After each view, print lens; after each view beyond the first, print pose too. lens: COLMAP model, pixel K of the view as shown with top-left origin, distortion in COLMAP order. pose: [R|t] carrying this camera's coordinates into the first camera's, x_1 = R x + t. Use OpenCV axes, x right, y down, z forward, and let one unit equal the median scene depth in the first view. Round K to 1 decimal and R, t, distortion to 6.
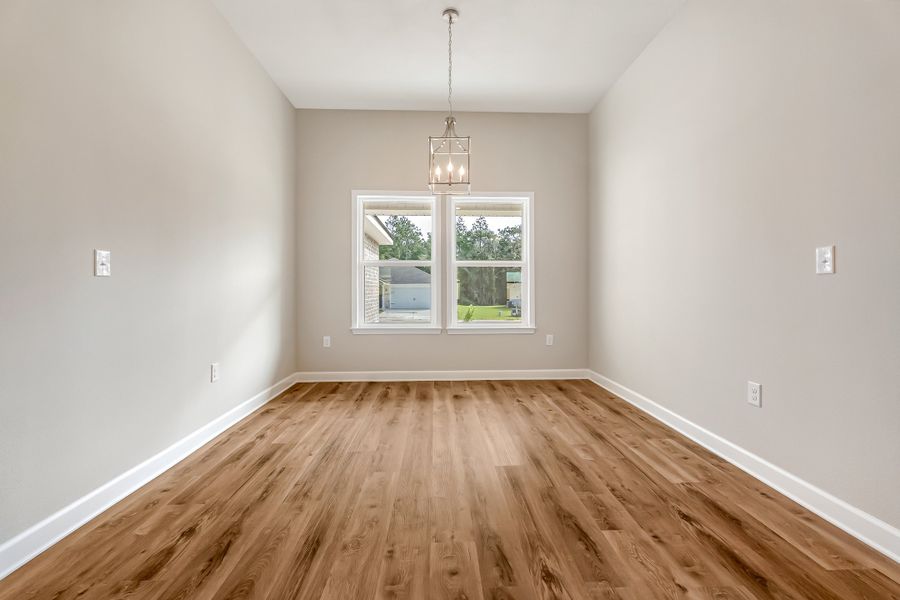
lens RADIAL K [[382.4, 0, 452.7], [0, 382.4, 294.6], [0, 0, 1]] dist [0.000421, -0.000059]
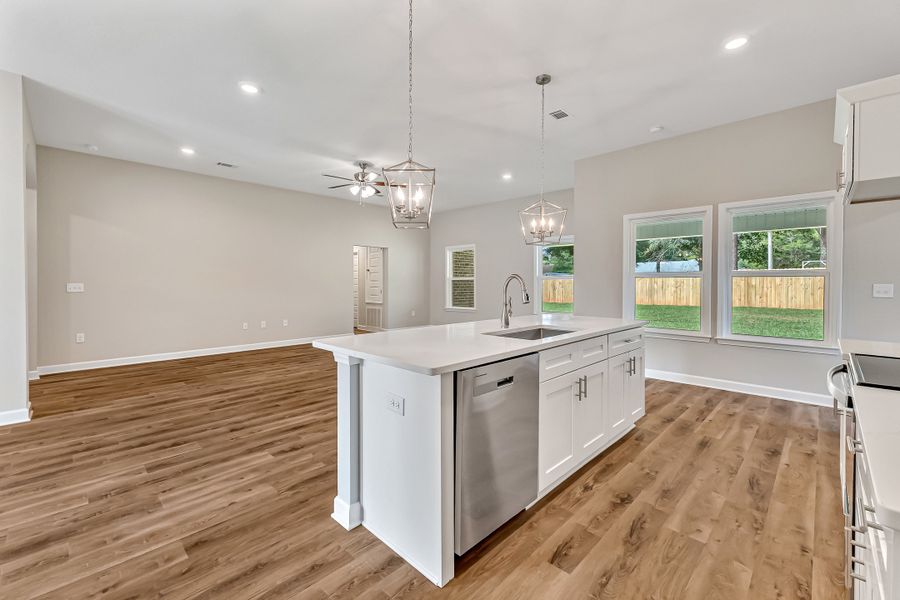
lens RADIAL K [[378.2, 0, 451.5], [0, 378.2, 296.4], [0, 0, 1]] dist [0.007595, 0.000060]
pose [[-0.681697, -0.025721, 0.731182, -0.771322], [0.009664, 0.998978, 0.044151, -0.050777], [-0.731570, 0.037164, -0.680752, 0.194082]]
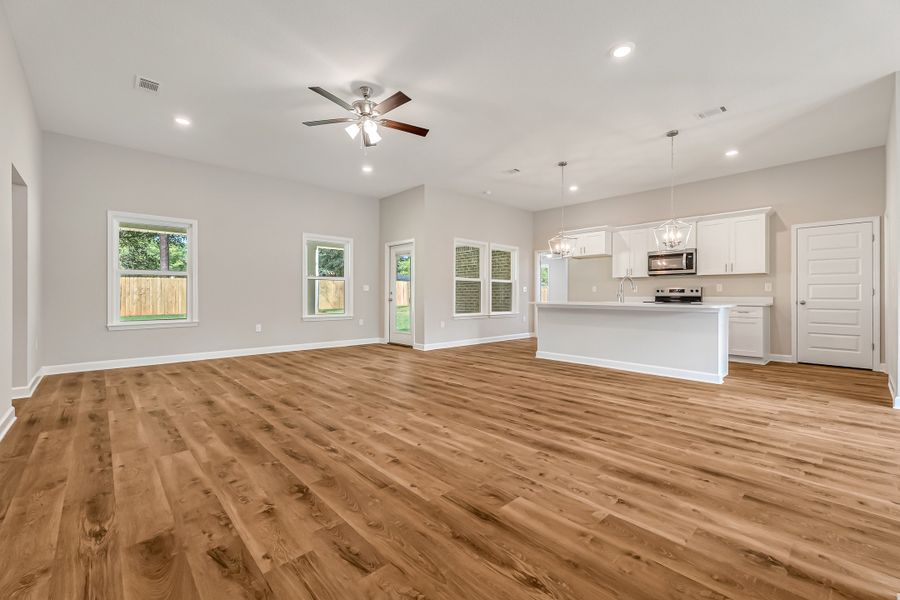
lens RADIAL K [[382.4, 0, 452.7], [0, 382.4, 294.6], [0, 0, 1]] dist [0.000421, -0.000059]
pose [[-0.762777, -0.003790, -0.646650, 0.832949], [-0.010615, 0.999921, 0.006660, 0.002436], [0.646574, 0.011944, -0.762758, 0.302895]]
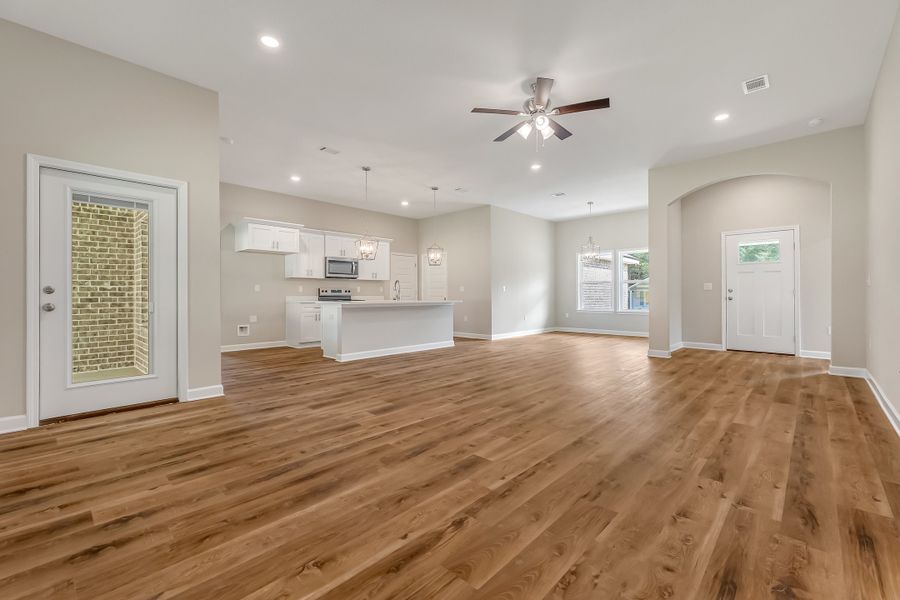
lens RADIAL K [[386.0, 0, 452.9], [0, 386.0, 292.1], [0, 0, 1]] dist [0.010785, 0.000044]
pose [[0.700480, -0.004284, -0.713659, 0.914277], [-0.008061, 0.999871, -0.013914, 0.015422], [0.713627, 0.015500, 0.700355, -1.236922]]
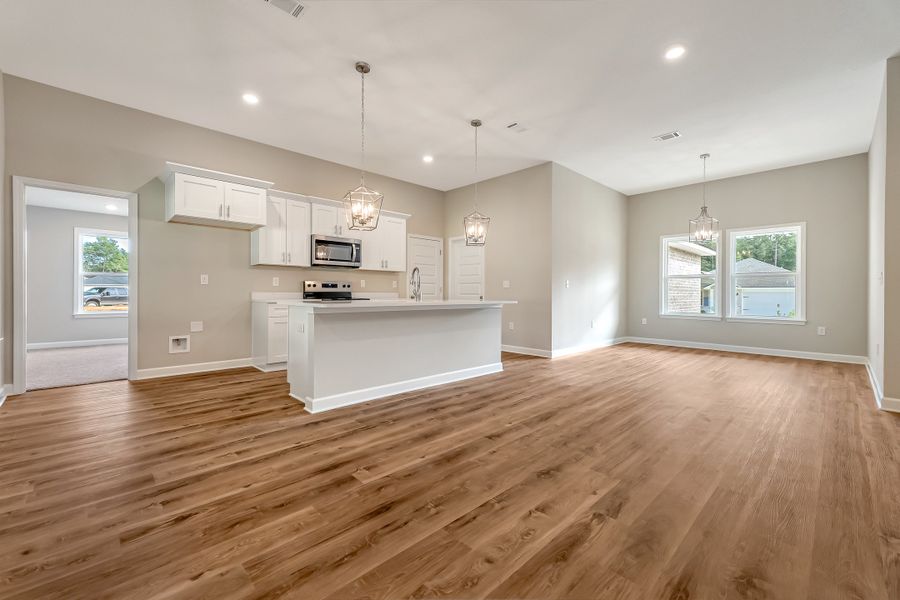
lens RADIAL K [[371.4, 0, 451.1], [0, 371.4, 296.7], [0, 0, 1]] dist [0.002347, 0.000296]
pose [[0.660854, 0.010571, -0.750440, 0.379826], [-0.014832, 0.999889, 0.001023, 0.018904], [0.750368, 0.010454, 0.660938, -0.838318]]
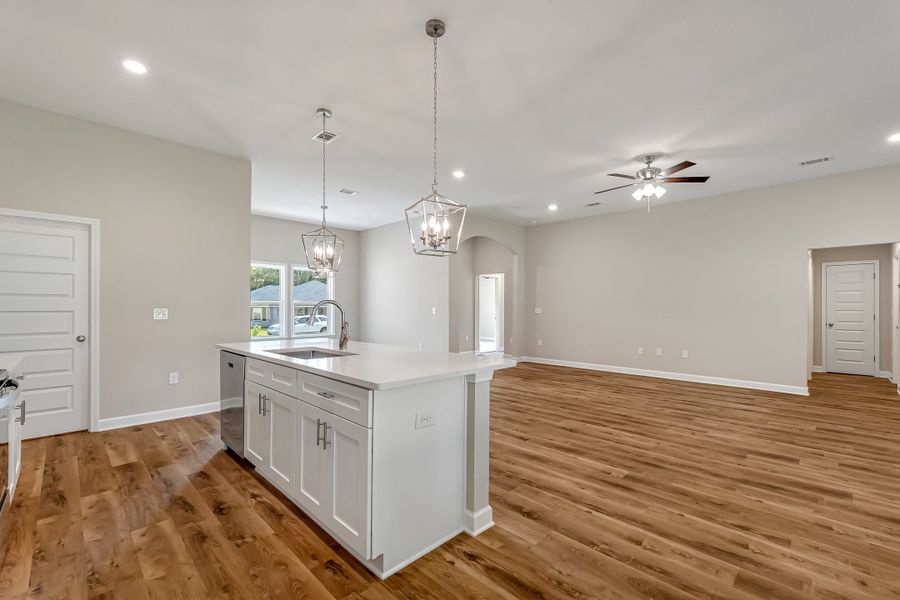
lens RADIAL K [[384.4, 0, 455.0], [0, 384.4, 306.7], [0, 0, 1]] dist [0.000259, -0.000256]
pose [[0.734187, 0.005798, 0.678923, -0.694102], [0.002896, 0.999928, -0.011671, -0.034763], [-0.678941, 0.010535, 0.734117, -0.906791]]
